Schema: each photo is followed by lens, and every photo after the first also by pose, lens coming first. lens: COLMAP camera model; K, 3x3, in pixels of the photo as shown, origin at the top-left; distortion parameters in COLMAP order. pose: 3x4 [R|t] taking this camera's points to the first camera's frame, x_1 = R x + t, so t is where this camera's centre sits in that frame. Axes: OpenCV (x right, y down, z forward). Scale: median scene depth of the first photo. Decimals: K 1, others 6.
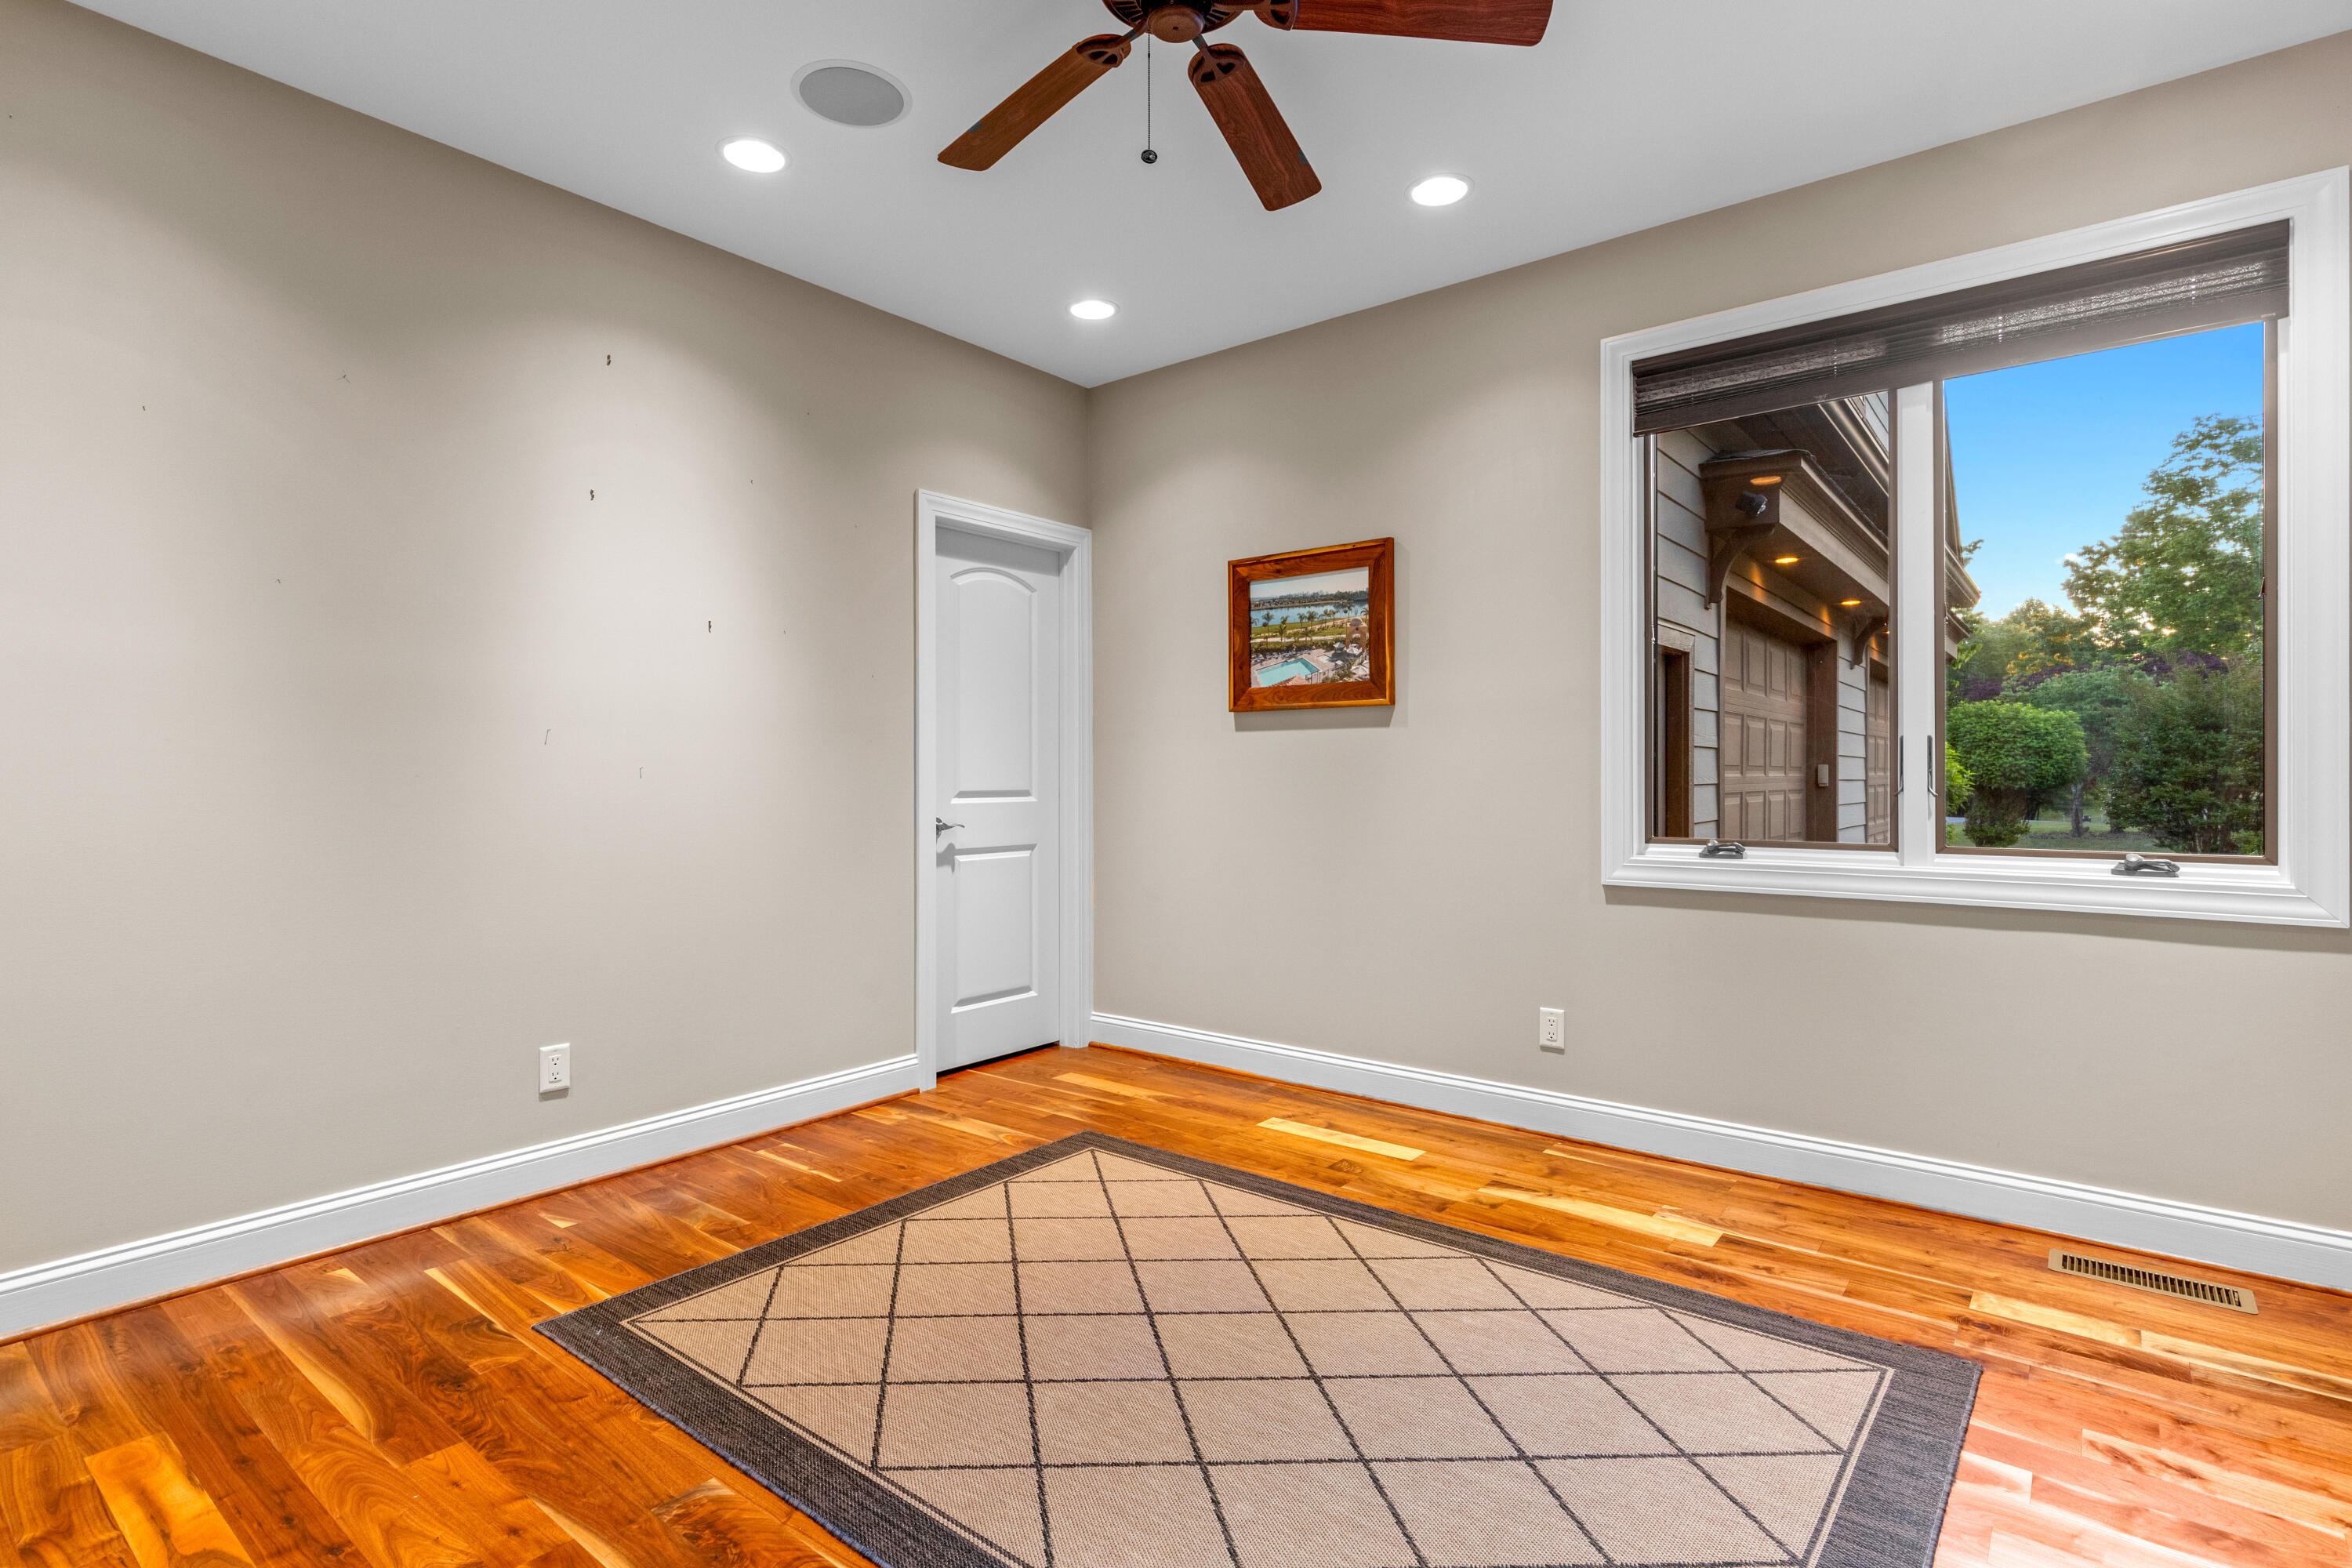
lens RADIAL K [[1125.3, 0, 1184.8], [0, 1125.3, 786.7], [0, 0, 1]] dist [-0.000576, 0.000673]
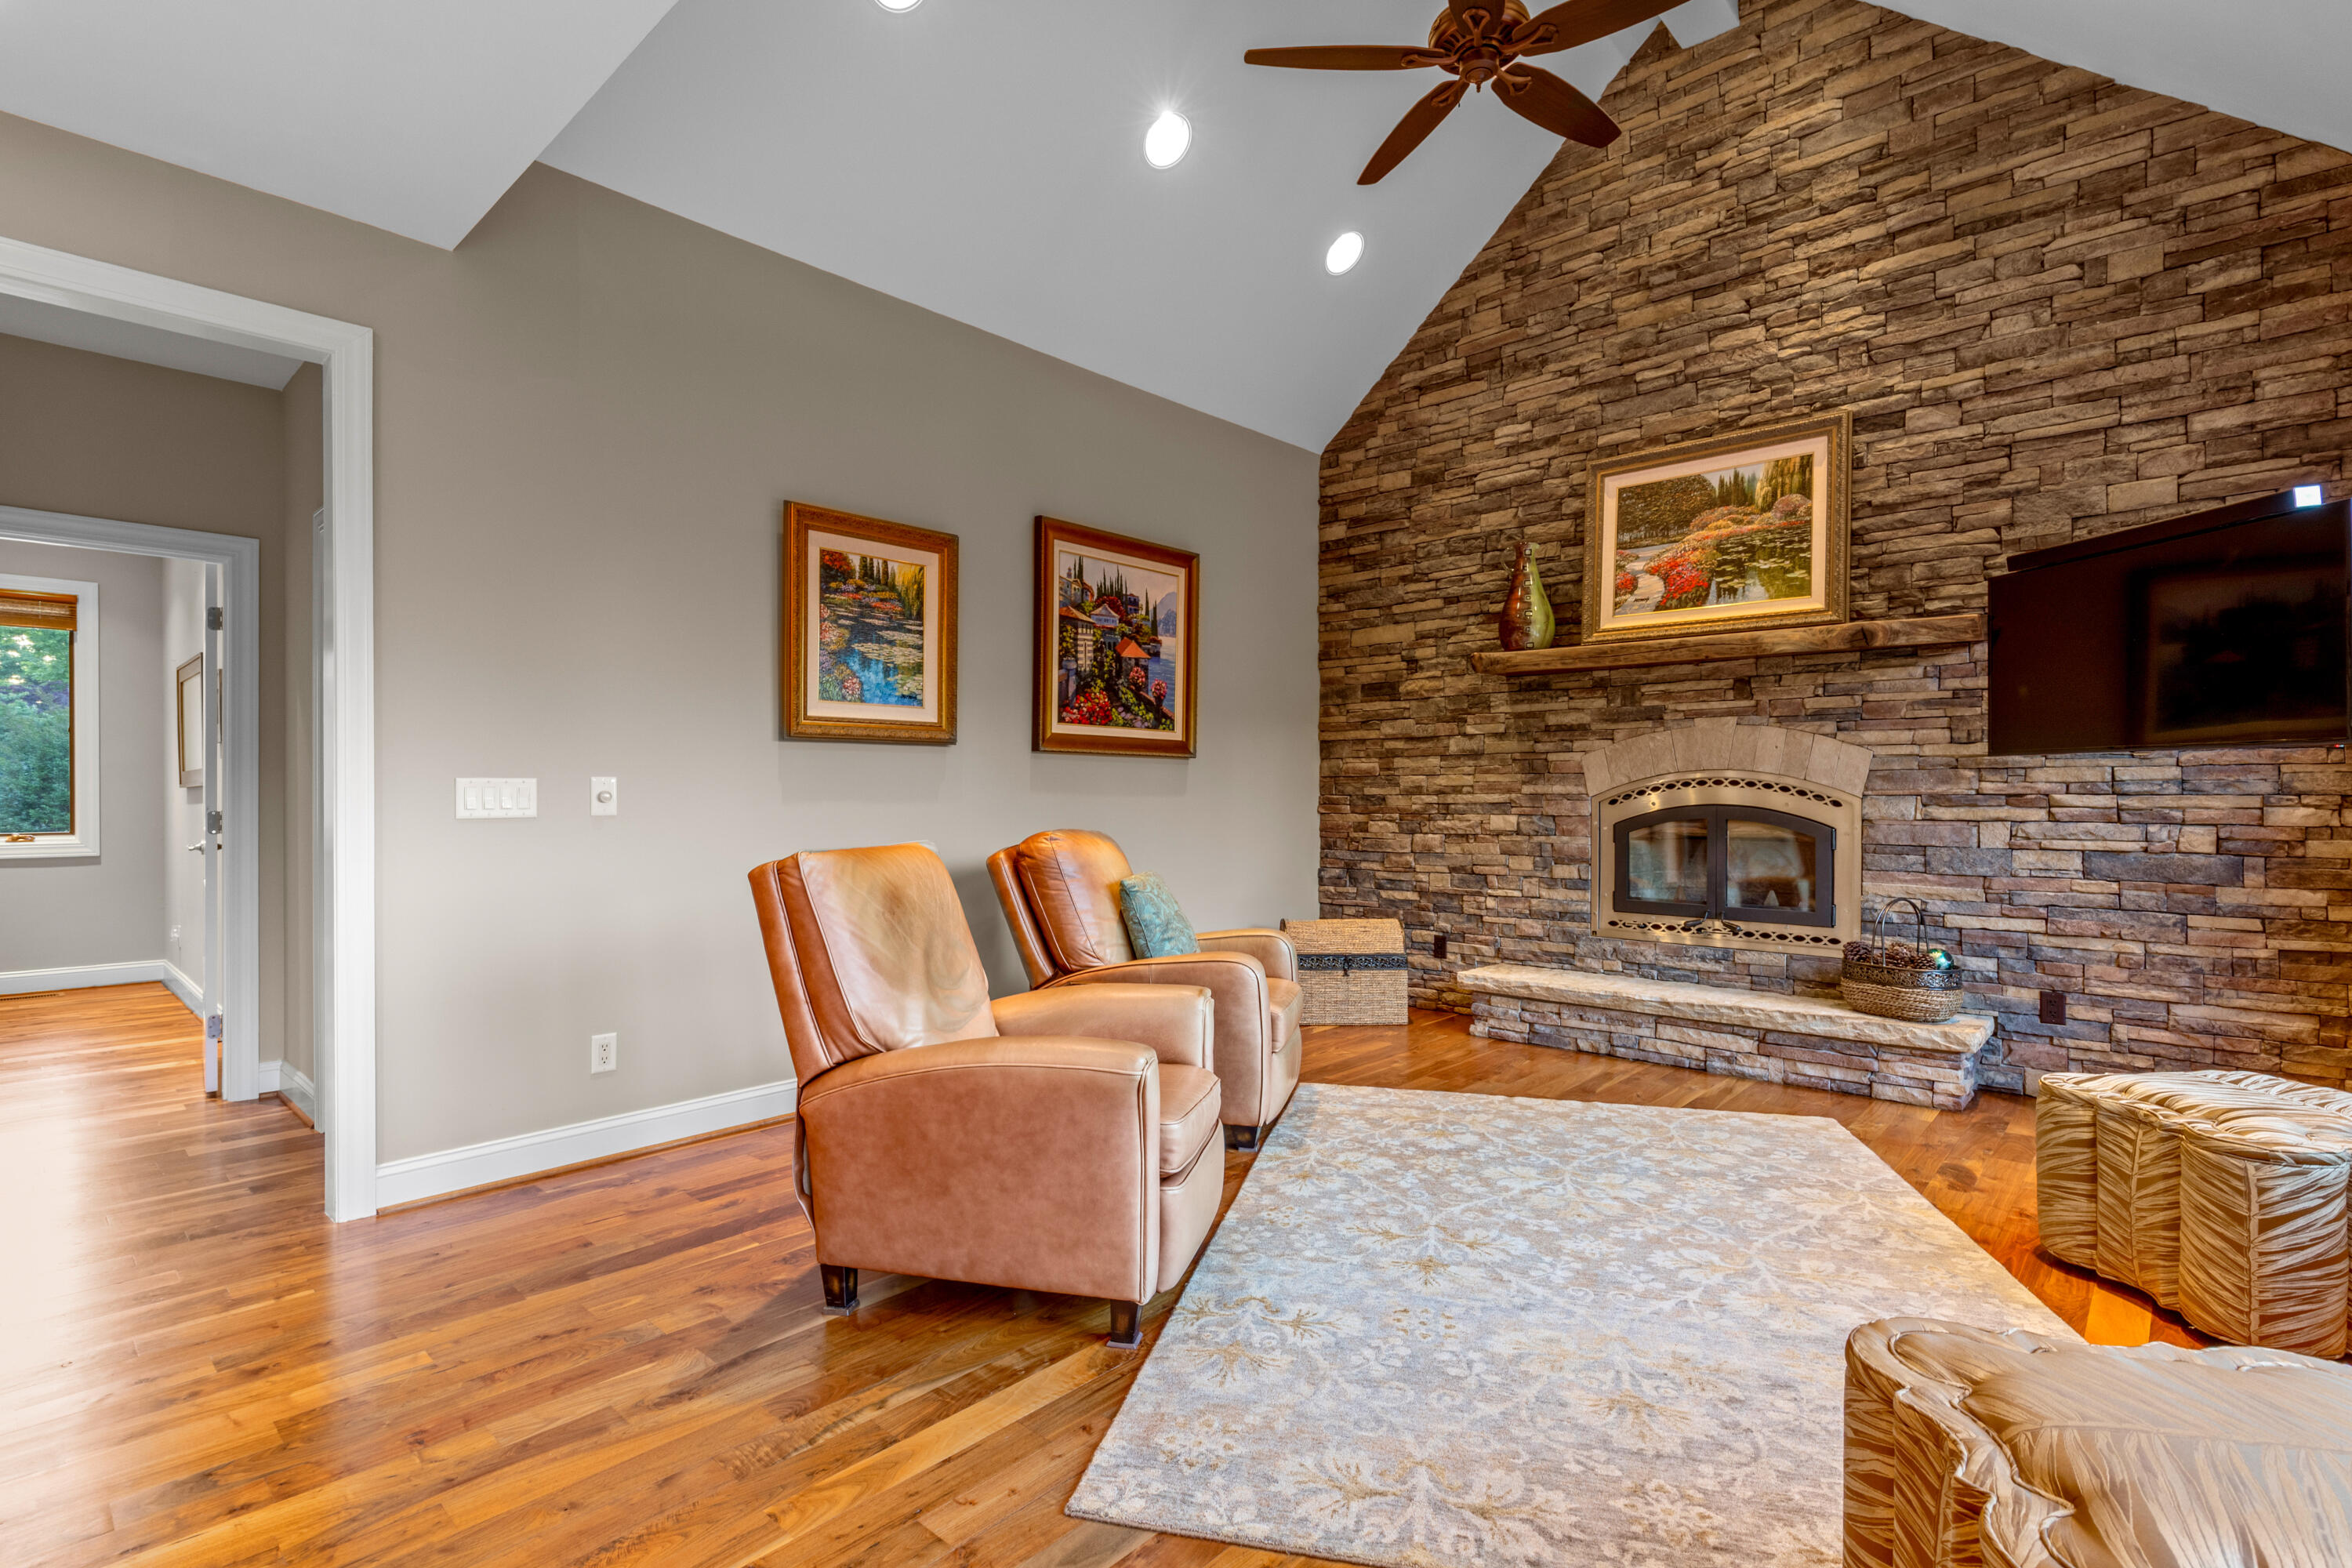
lens RADIAL K [[1125.3, 0, 1181.0], [0, 1125.3, 785.0], [0, 0, 1]] dist [-0.000576, 0.000673]
pose [[0.066672, 0.007670, 0.997745, -0.205805], [0.014274, 0.999861, -0.008640, 0.001489], [-0.997673, 0.014818, 0.066553, -0.243574]]
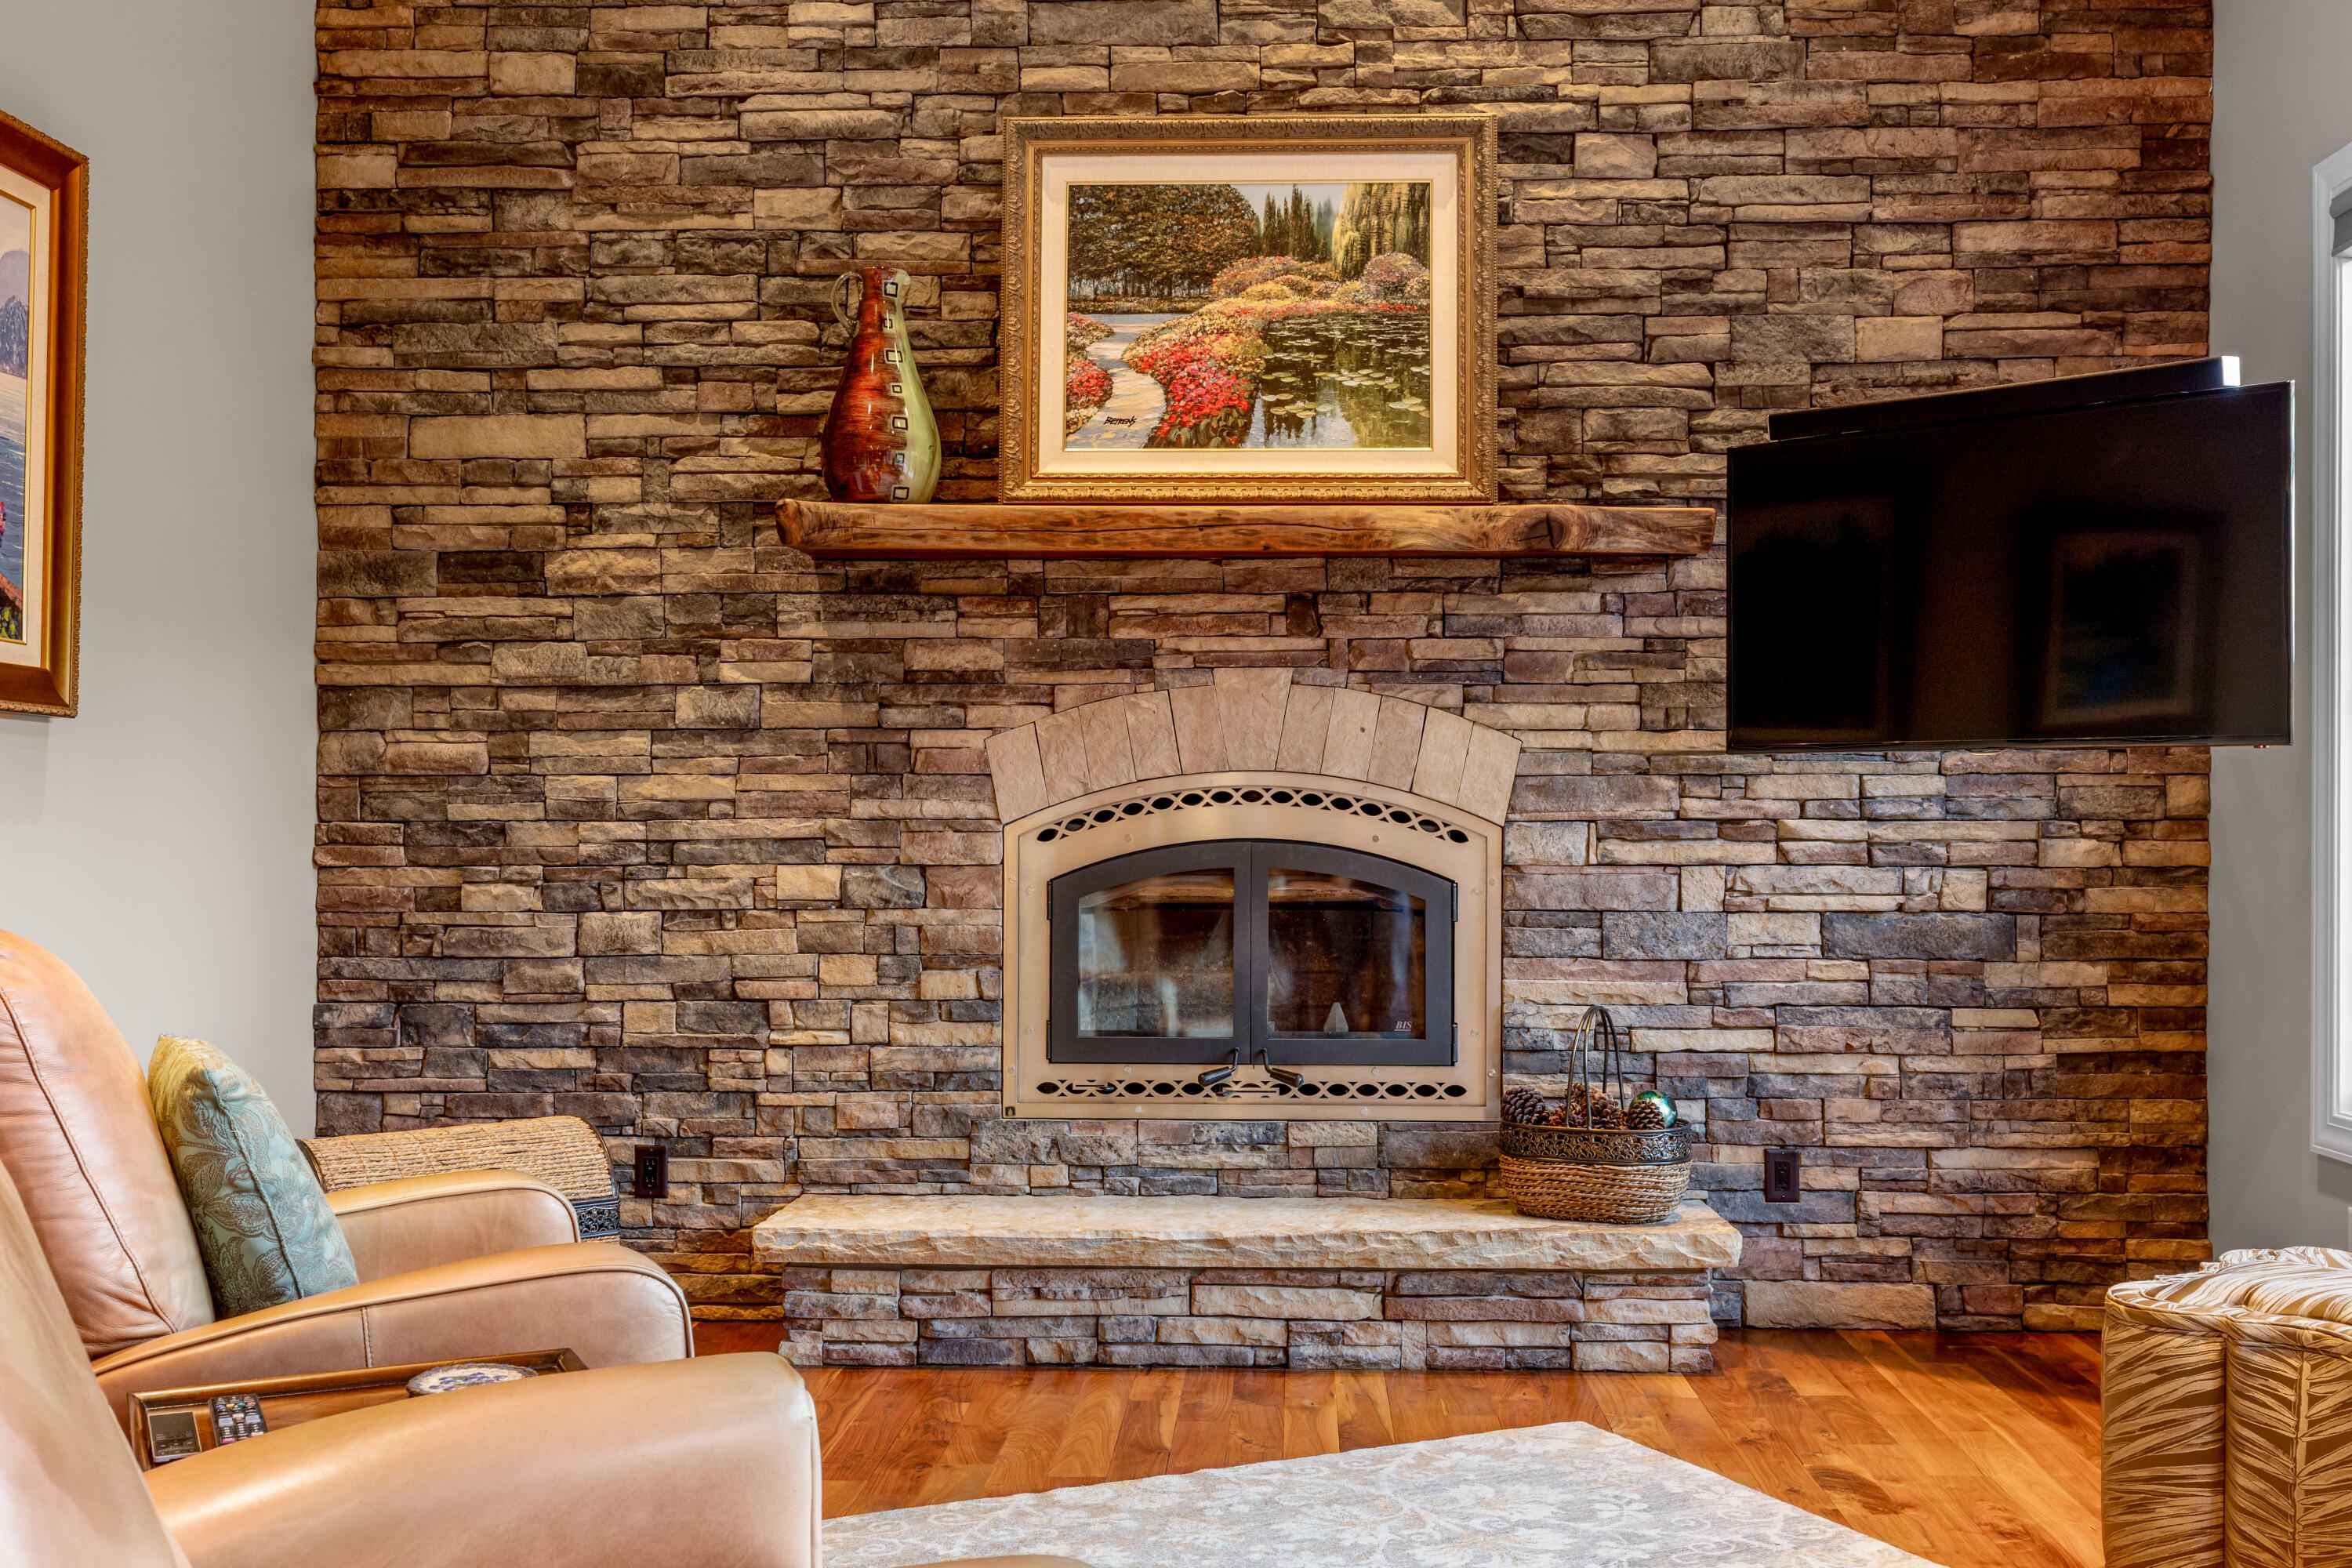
lens RADIAL K [[2316.2, 0, 1179.8], [0, 2316.2, 805.9], [0, 0, 1]] dist [0.017808, 0.000000]
pose [[-0.597165, 0.005773, 0.802098, -0.072700], [0.011175, 0.999937, 0.001123, 0.000712], [-0.802041, 0.009634, -0.597192, -0.087610]]
